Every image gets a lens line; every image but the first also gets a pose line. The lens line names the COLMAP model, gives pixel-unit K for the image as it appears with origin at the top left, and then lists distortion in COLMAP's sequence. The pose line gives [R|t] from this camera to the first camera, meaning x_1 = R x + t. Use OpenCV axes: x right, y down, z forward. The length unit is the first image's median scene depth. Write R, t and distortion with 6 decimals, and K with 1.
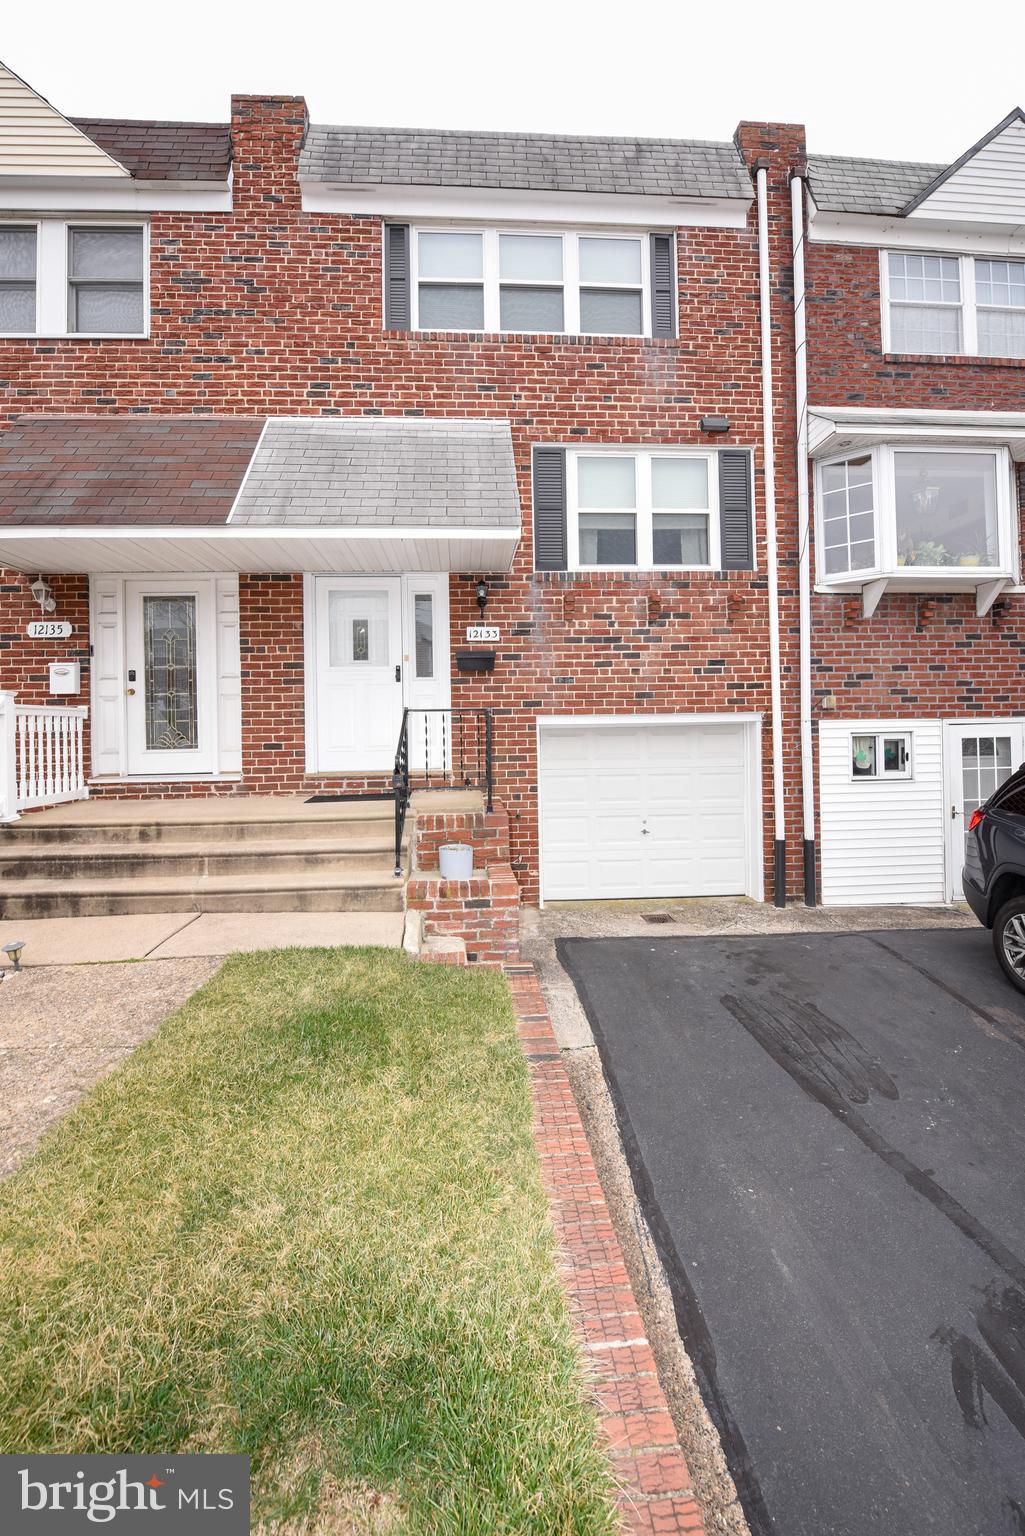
lens RADIAL K [[662.1, 0, 499.9], [0, 662.1, 733.8], [0, 0, 1]] dist [-0.018274, -0.000212]
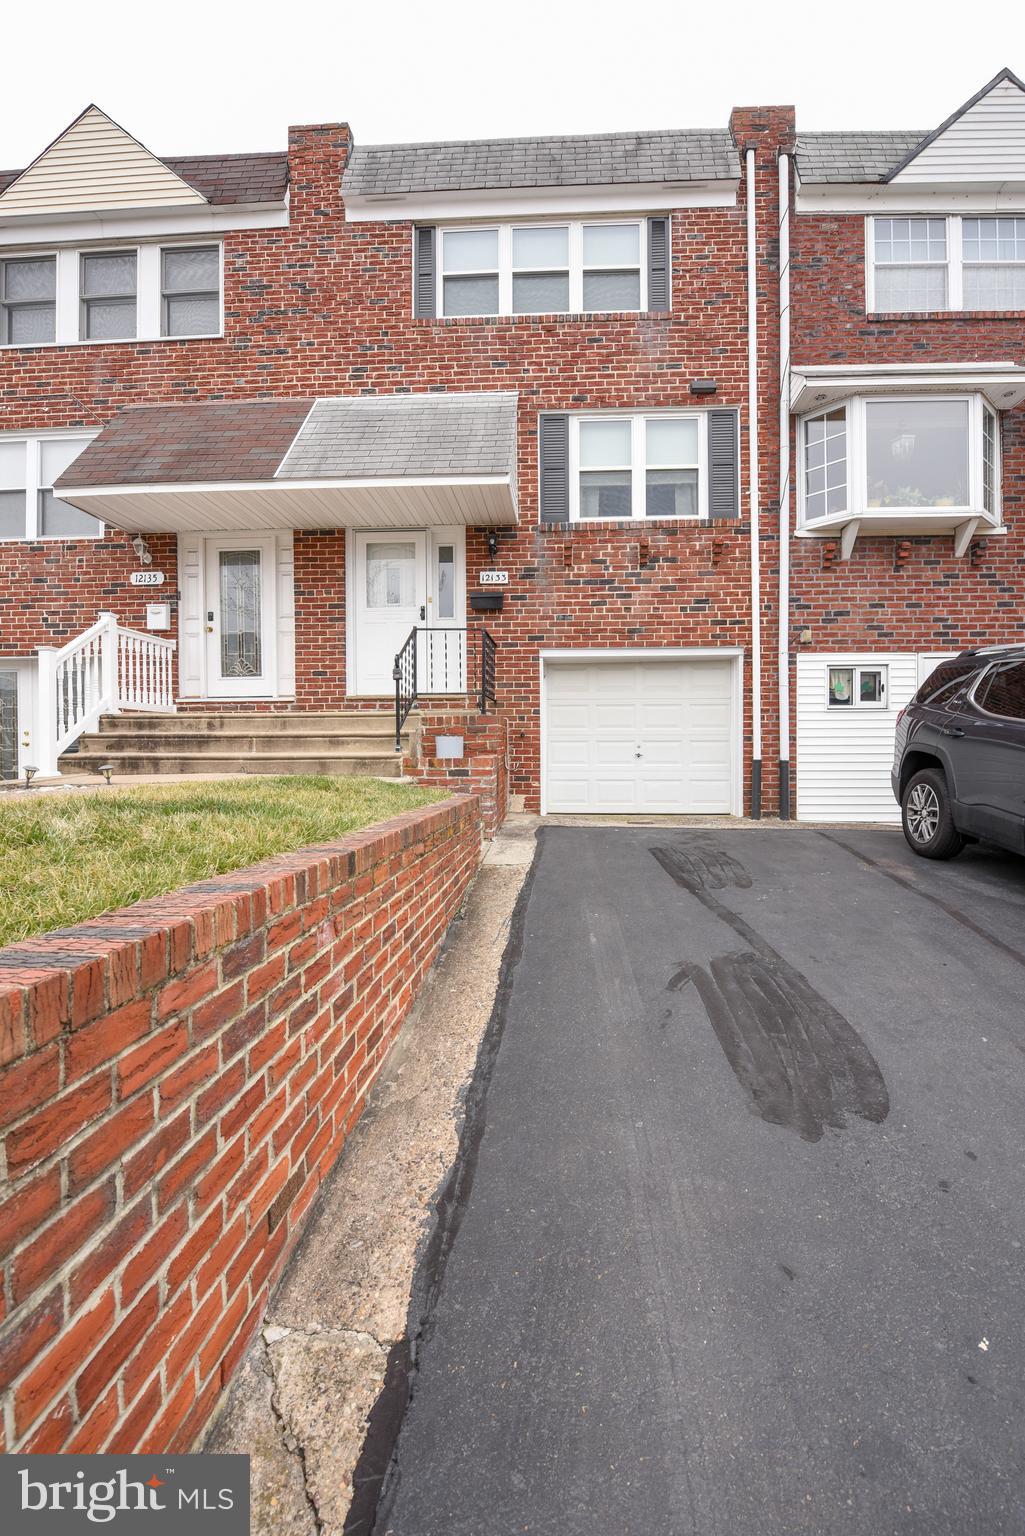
lens RADIAL K [[662.1, 0, 523.5], [0, 662.1, 765.8], [0, 0, 1]] dist [-0.018274, -0.000212]
pose [[0.993388, 0.014491, -0.113886, 0.162565], [-0.011786, 0.999633, 0.024394, 0.150447], [0.114198, -0.022890, 0.993194, -0.158142]]
